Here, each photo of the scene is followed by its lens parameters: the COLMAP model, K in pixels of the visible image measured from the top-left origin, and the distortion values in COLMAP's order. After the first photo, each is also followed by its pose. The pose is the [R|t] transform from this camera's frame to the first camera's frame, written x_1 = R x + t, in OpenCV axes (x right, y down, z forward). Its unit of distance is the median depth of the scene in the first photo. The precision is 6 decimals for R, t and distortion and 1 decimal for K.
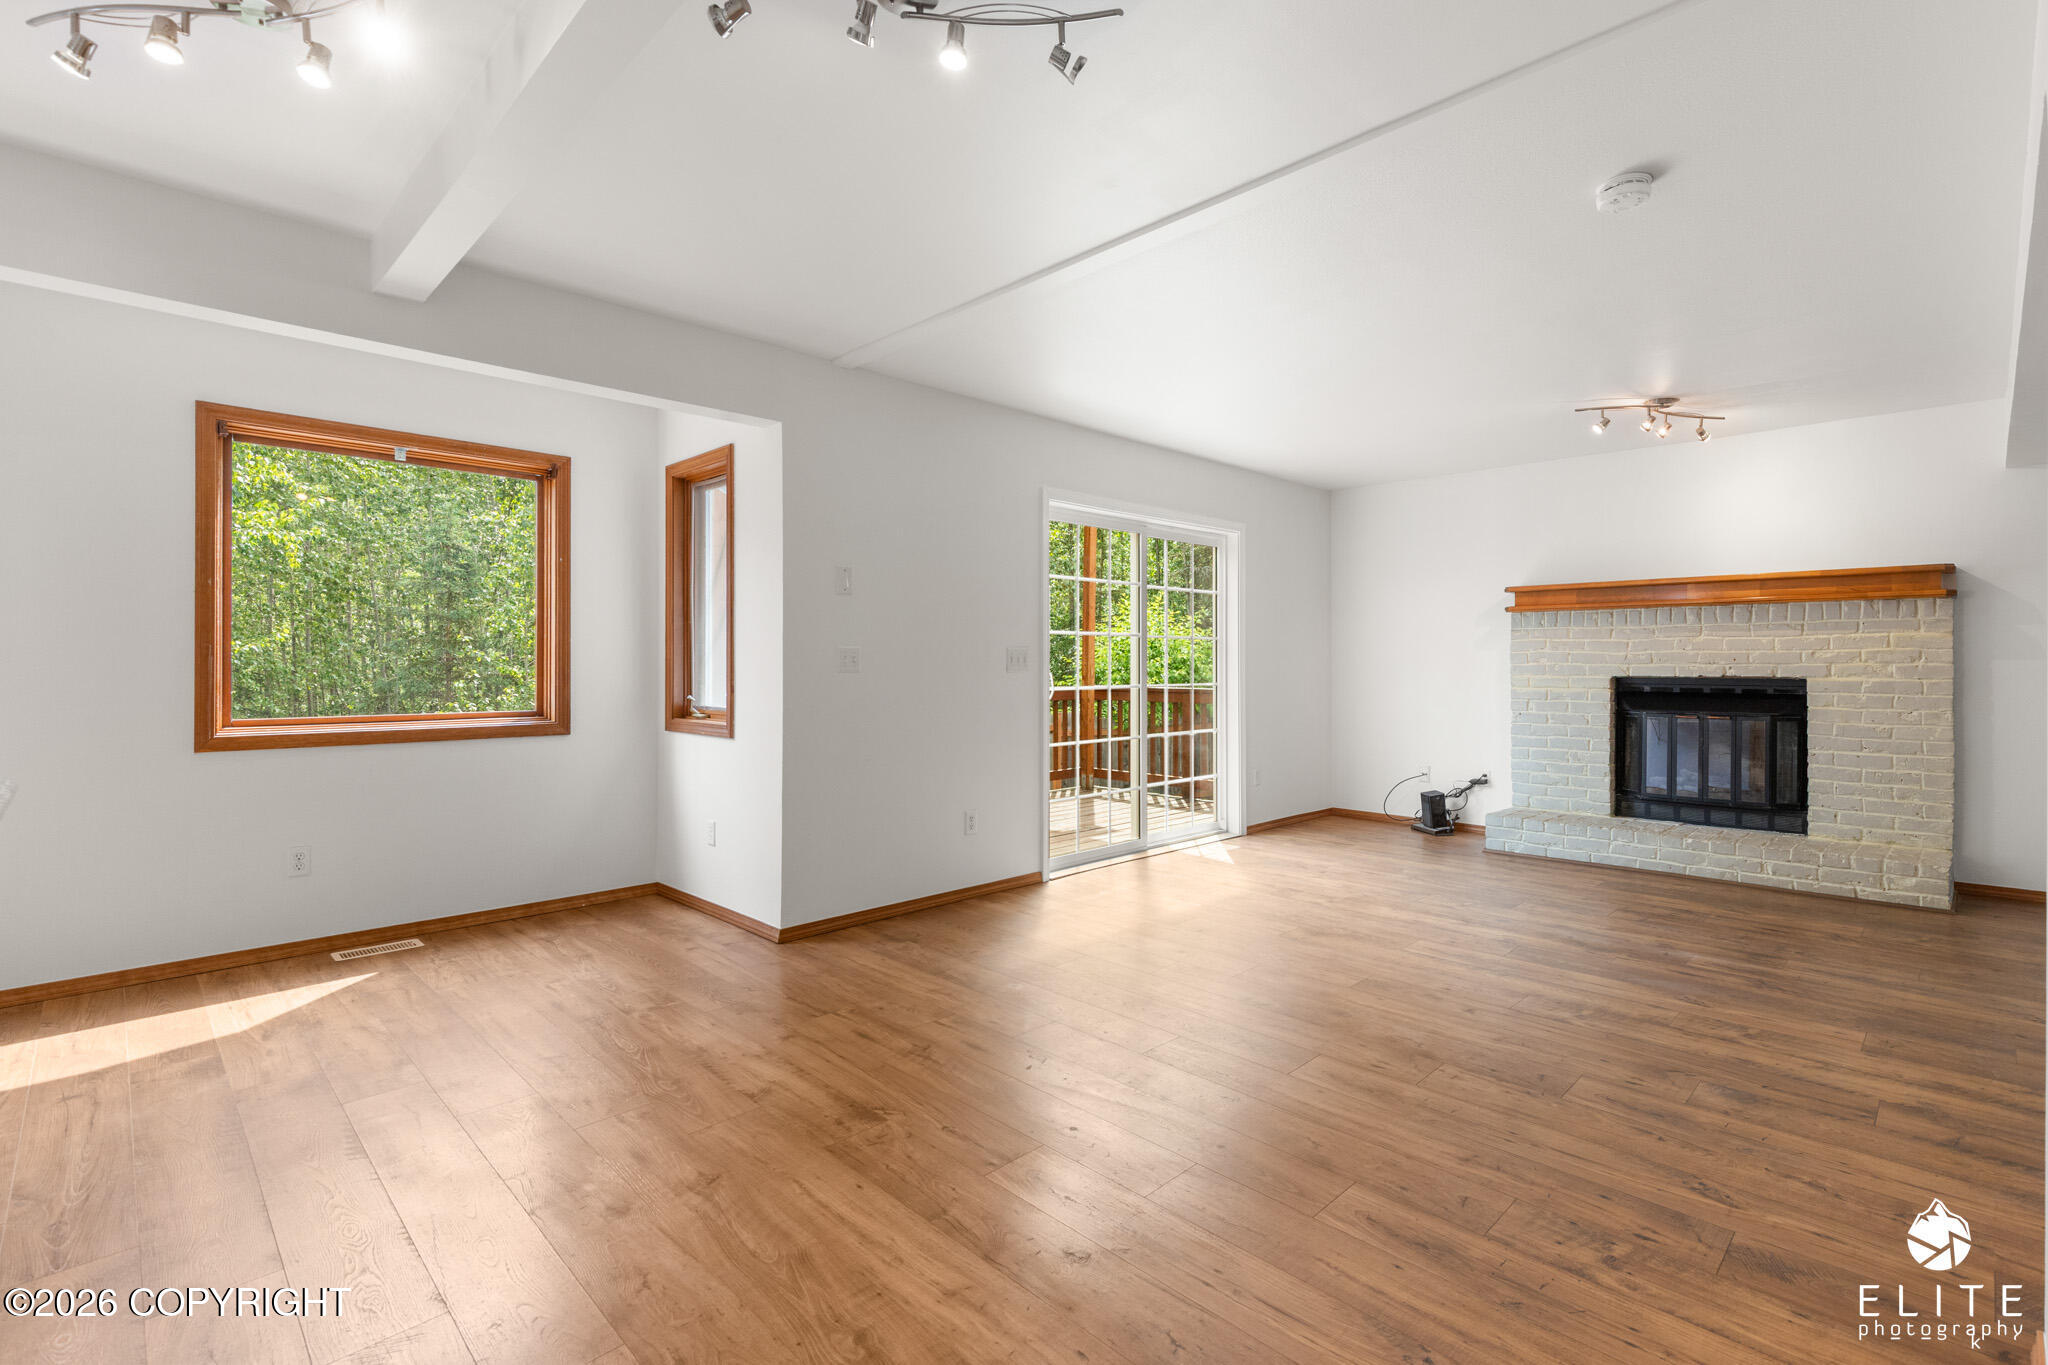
lens RADIAL K [[922.6, 0, 1030.9], [0, 922.6, 659.0], [0, 0, 1]] dist [0.001876, -0.000020]
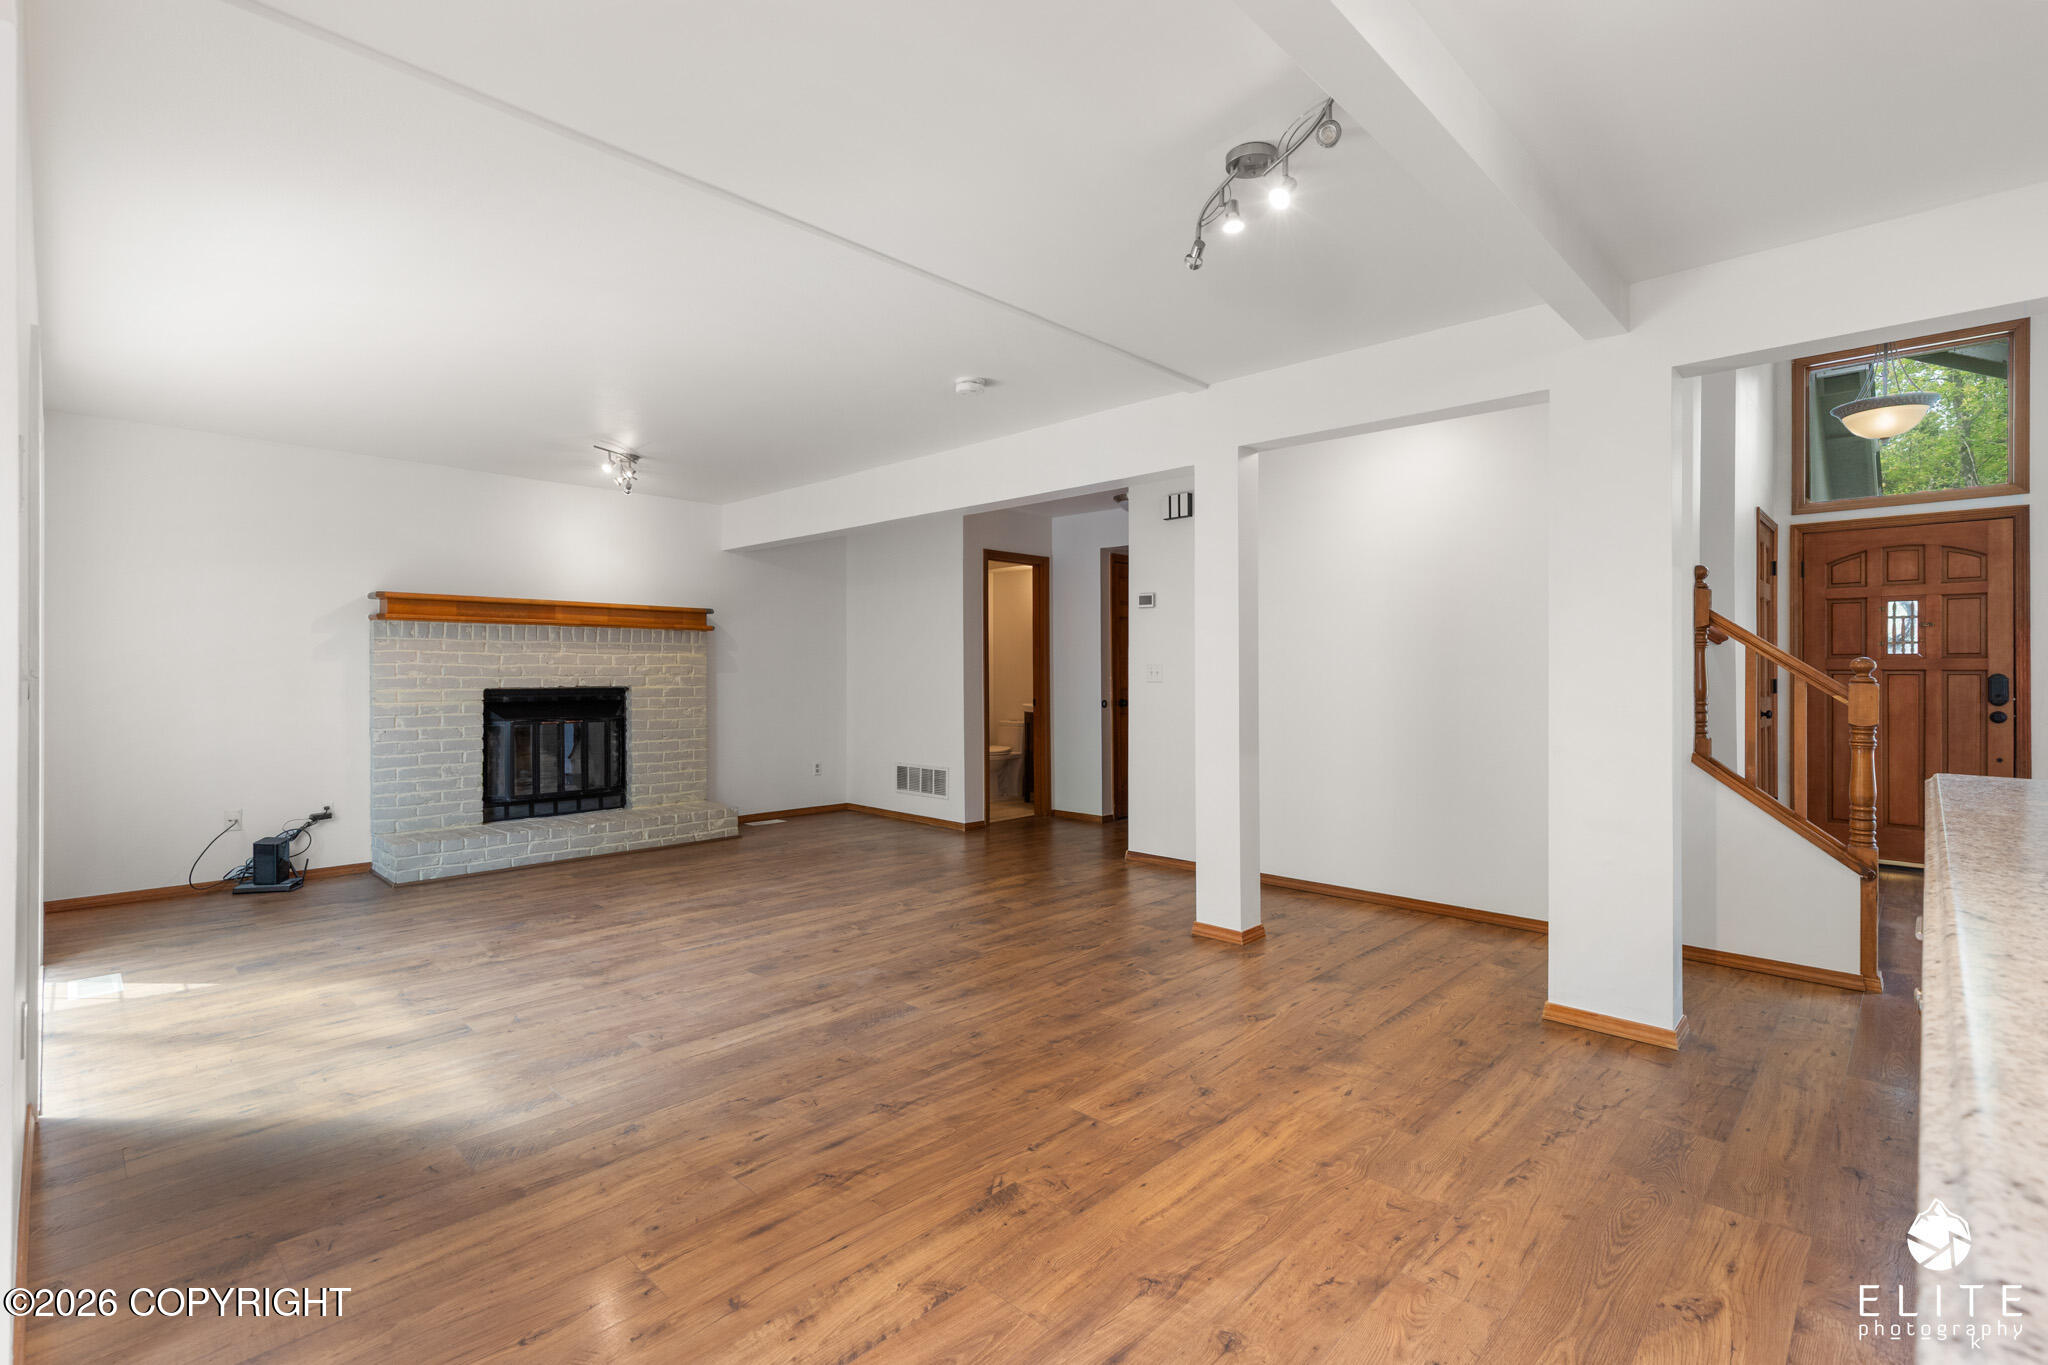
lens RADIAL K [[944.0, 0, 1035.4], [0, 944.0, 669.1], [0, 0, 1]] dist [0.002839, -0.000086]
pose [[-0.029981, 0.002882, 0.999546, -0.680103], [-0.002580, 0.999992, -0.002960, -0.001950], [-0.999547, -0.002668, -0.029974, 0.631857]]
